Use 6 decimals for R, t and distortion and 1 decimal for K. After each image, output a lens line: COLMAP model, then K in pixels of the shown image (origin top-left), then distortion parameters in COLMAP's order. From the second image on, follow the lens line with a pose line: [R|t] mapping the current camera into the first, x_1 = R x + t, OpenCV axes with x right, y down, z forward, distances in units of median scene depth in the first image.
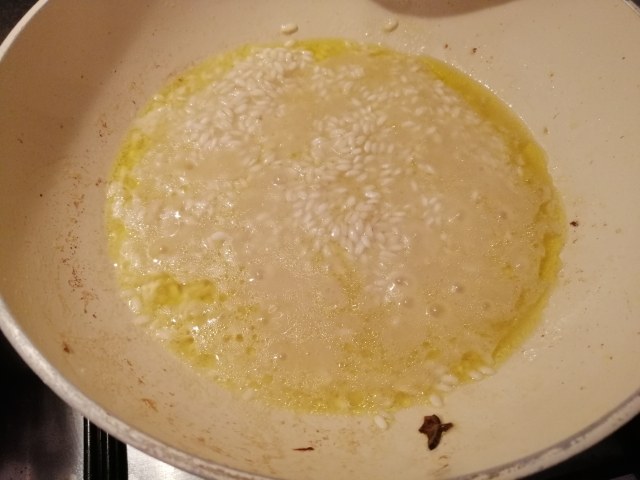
lens RADIAL K [[521.2, 0, 314.1], [0, 521.2, 239.7], [0, 0, 1]] dist [-0.002193, 0.017292]
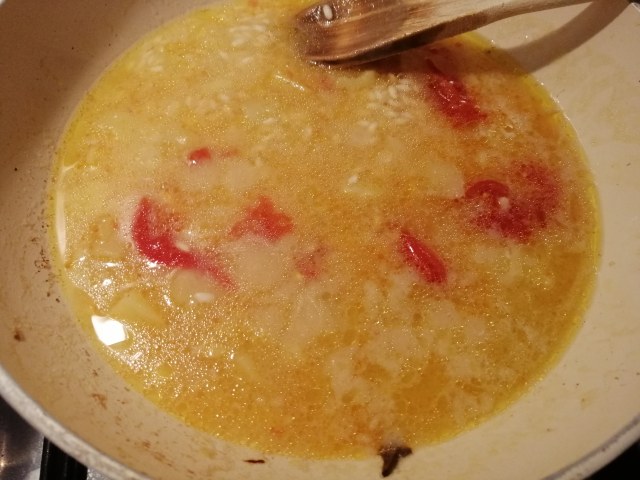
lens RADIAL K [[521.2, 0, 314.1], [0, 521.2, 239.7], [0, 0, 1]] dist [-0.002193, 0.017292]
pose [[0.995134, 0.097150, -0.016433, 0.068920], [-0.096476, 0.994617, 0.037807, -0.056723], [0.020018, -0.036038, 0.999150, 0.050525]]
